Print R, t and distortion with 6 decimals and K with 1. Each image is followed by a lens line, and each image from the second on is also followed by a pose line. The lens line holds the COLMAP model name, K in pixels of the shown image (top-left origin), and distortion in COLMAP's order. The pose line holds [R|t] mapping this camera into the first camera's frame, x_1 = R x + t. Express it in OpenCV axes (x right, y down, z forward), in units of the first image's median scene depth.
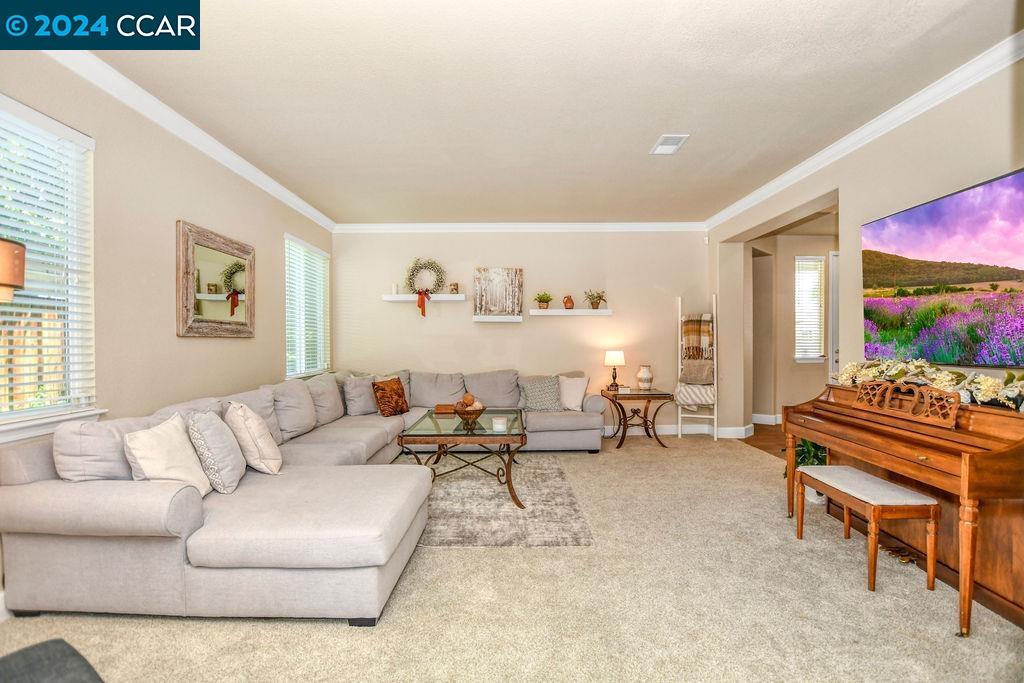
lens RADIAL K [[484.4, 0, 511.3], [0, 484.4, 346.1], [0, 0, 1]] dist [-0.024083, 0.001696]
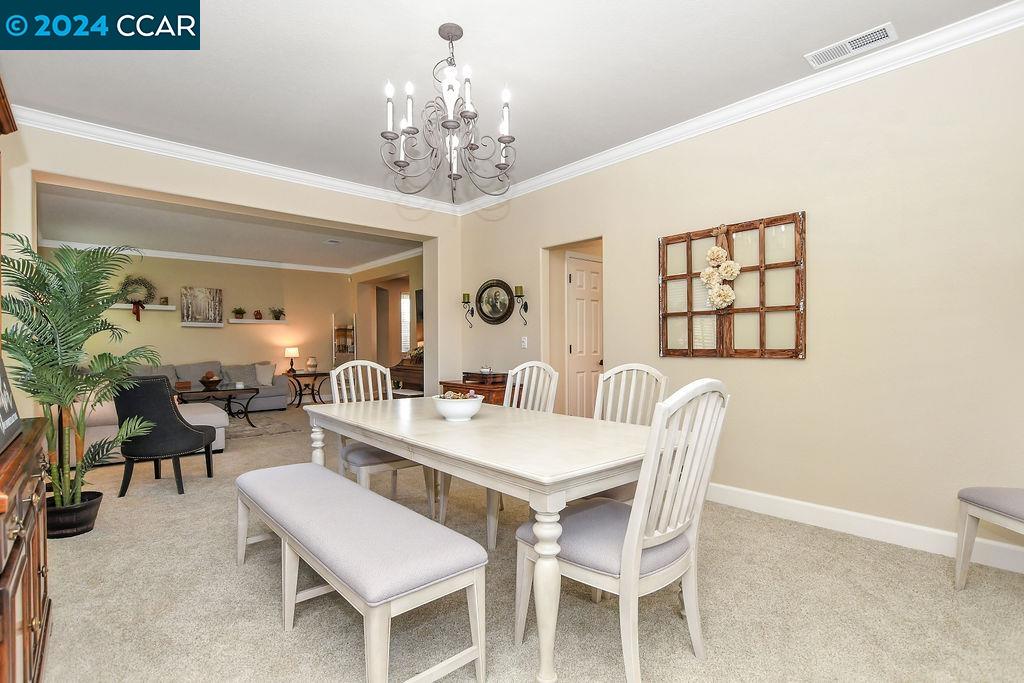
lens RADIAL K [[484.4, 0, 511.3], [0, 484.4, 346.1], [0, 0, 1]] dist [-0.024083, 0.001696]
pose [[0.759435, -0.000232, 0.650583, -0.249919], [0.008260, 0.999923, -0.009285, 0.024508], [-0.650531, 0.012426, 0.759378, -0.610209]]
